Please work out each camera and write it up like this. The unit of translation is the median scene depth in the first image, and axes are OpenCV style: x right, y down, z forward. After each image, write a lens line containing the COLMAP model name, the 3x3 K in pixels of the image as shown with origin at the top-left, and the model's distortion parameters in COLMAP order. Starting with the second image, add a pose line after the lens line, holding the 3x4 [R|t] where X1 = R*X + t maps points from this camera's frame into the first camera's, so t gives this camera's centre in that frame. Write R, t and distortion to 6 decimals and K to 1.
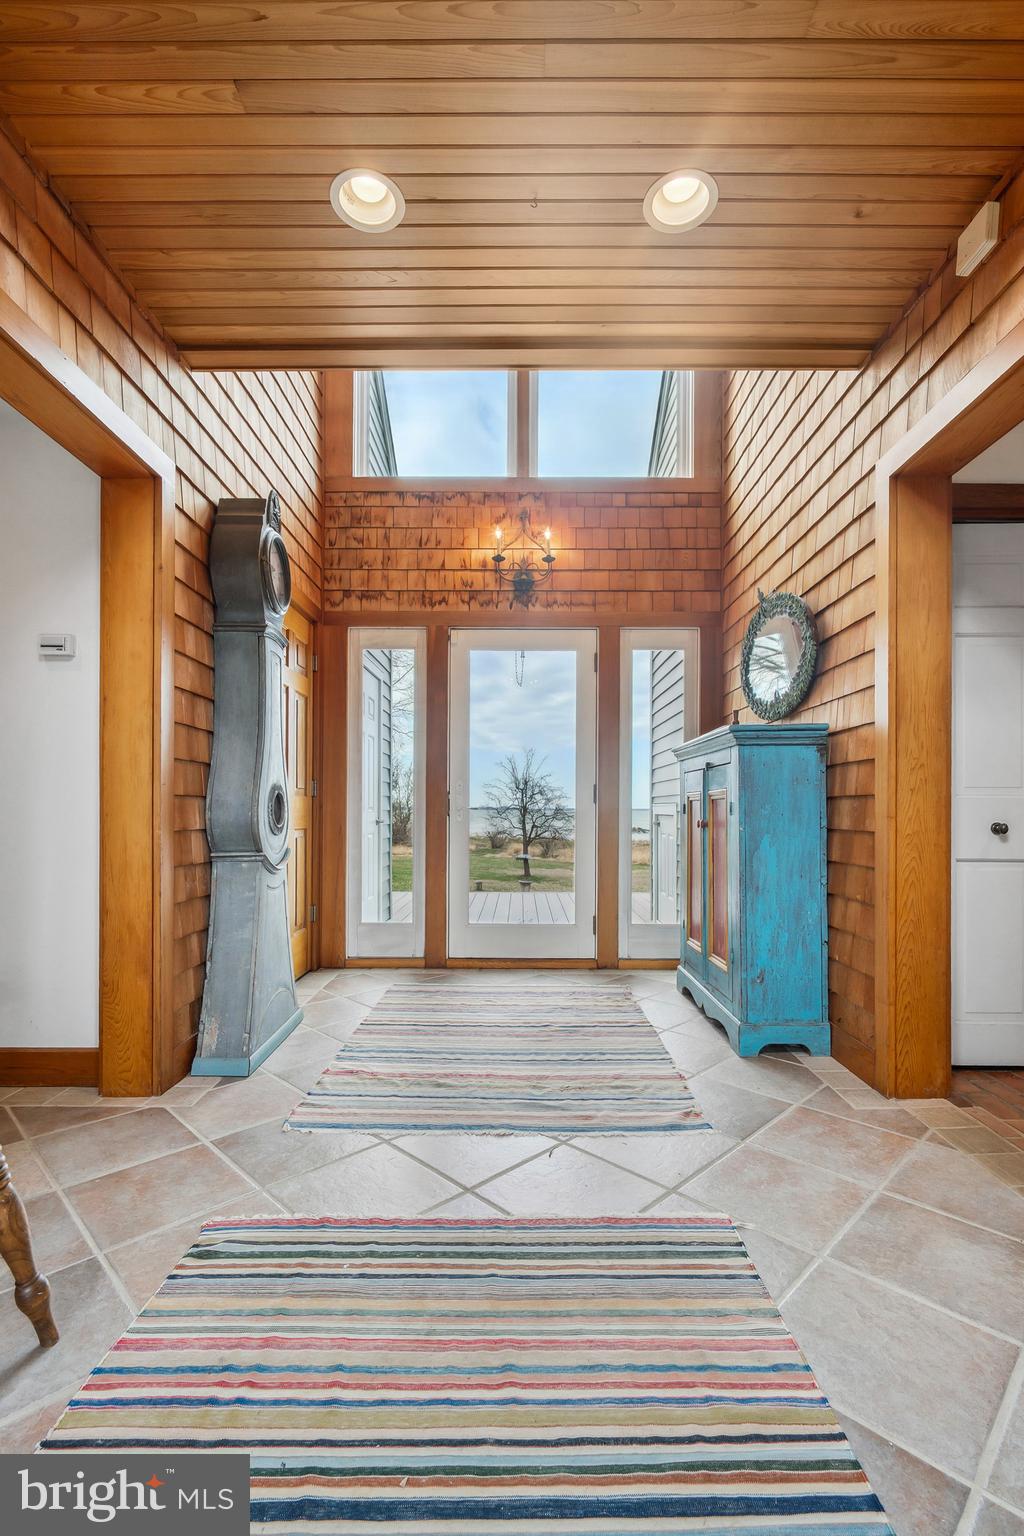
lens RADIAL K [[657.7, 0, 492.3], [0, 657.7, 885.0], [0, 0, 1]] dist [-0.003038, -0.000131]
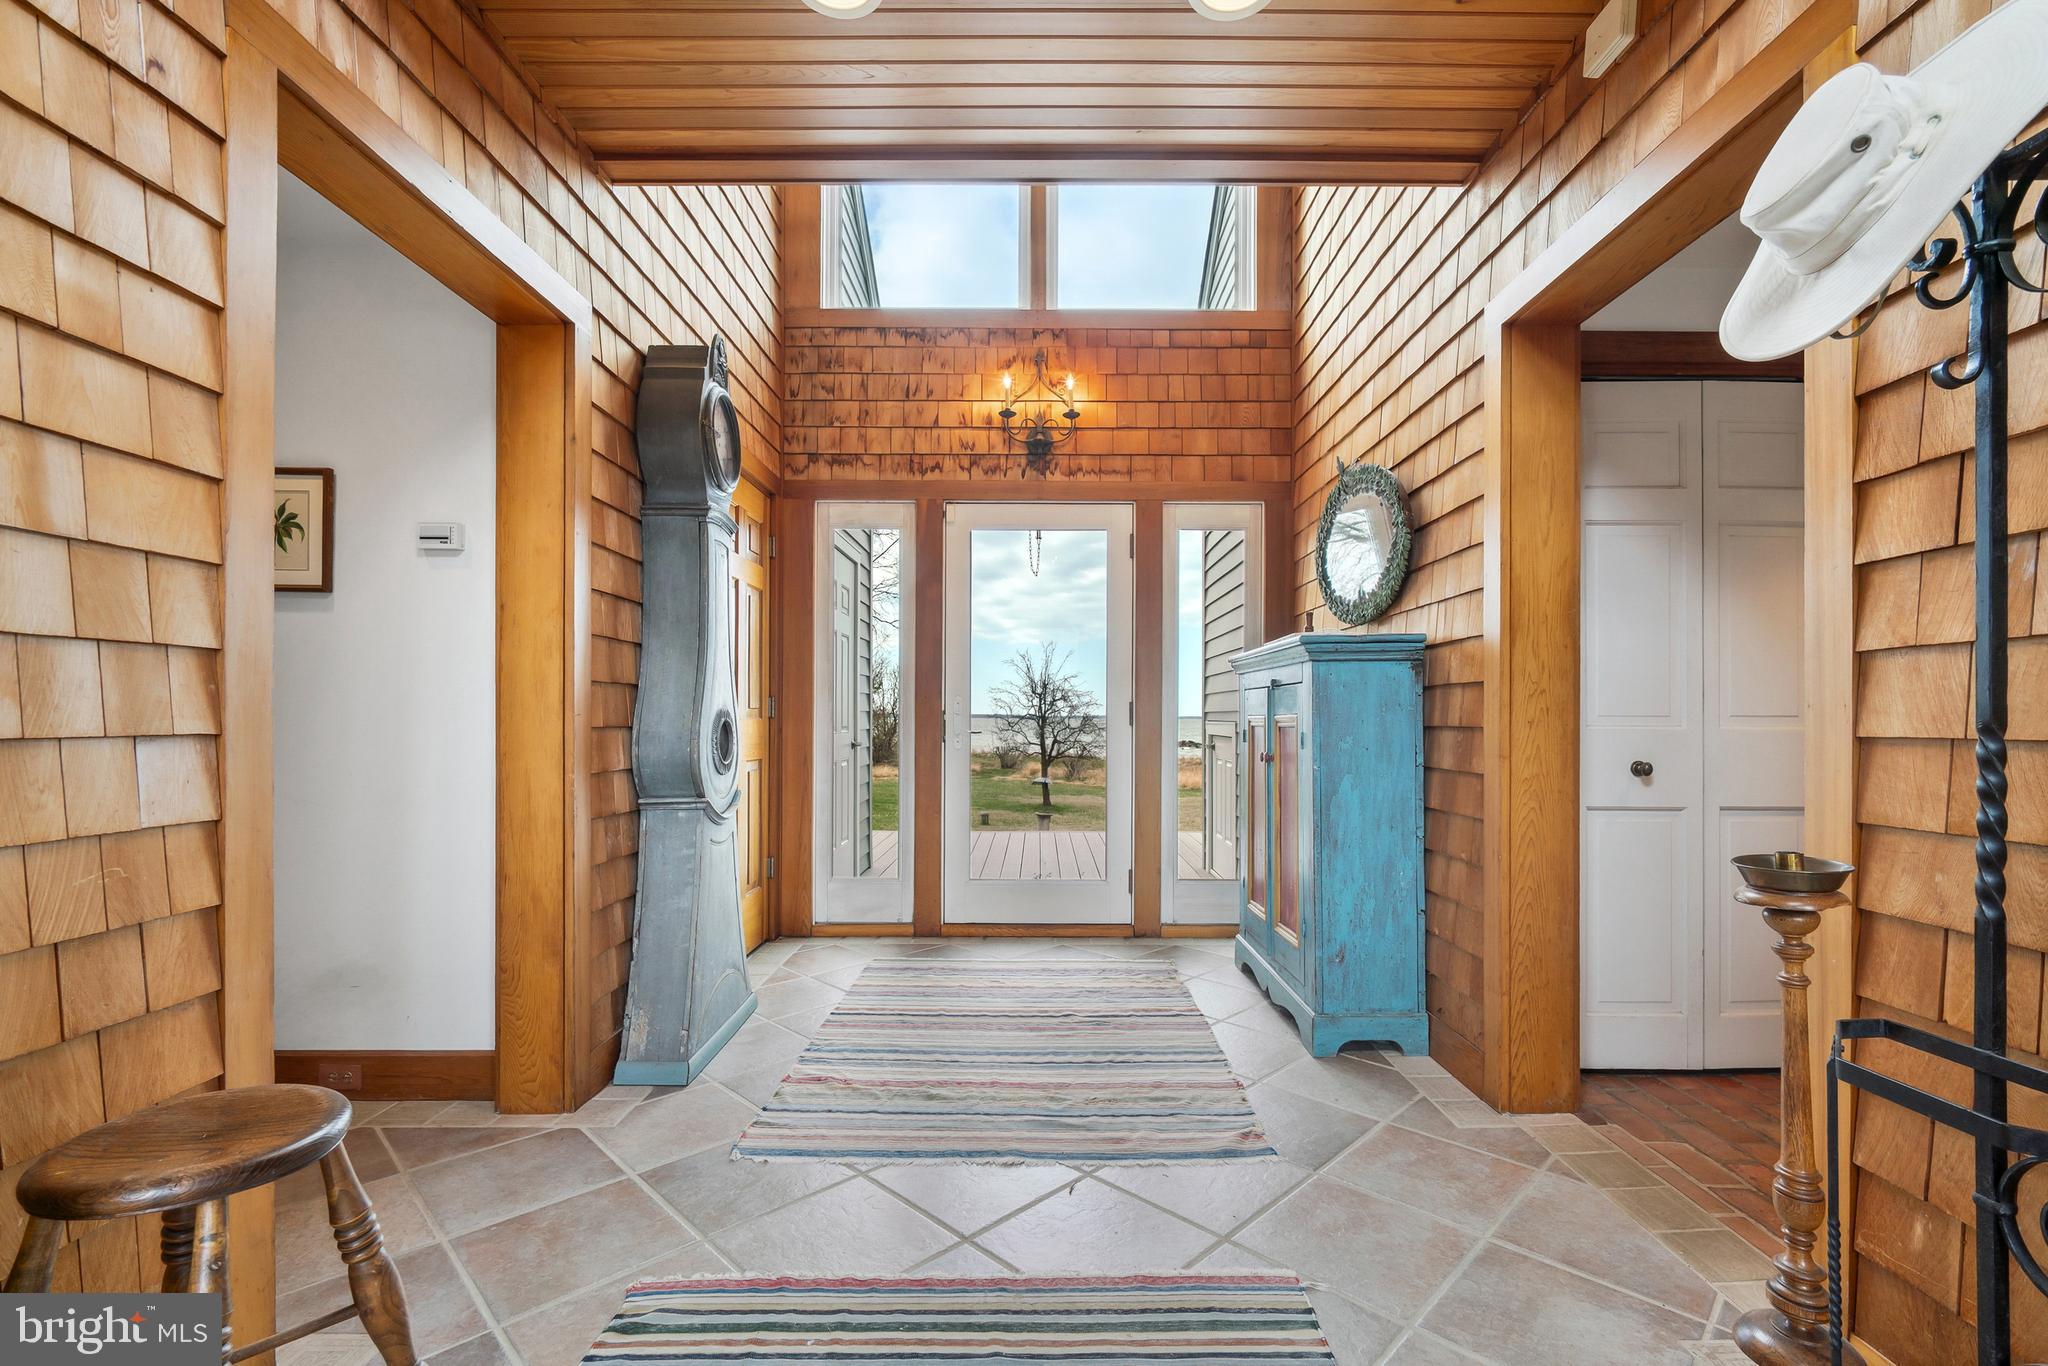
lens RADIAL K [[876.9, 0, 1028.2], [0, 876.9, 686.4], [0, 0, 1]] dist [-0.003038, -0.000131]
pose [[0.999980, -0.000951, 0.006271, 0.029475], [0.000952, 1.000000, -0.000248, -0.185015], [-0.006270, 0.000254, 0.999980, -0.046721]]
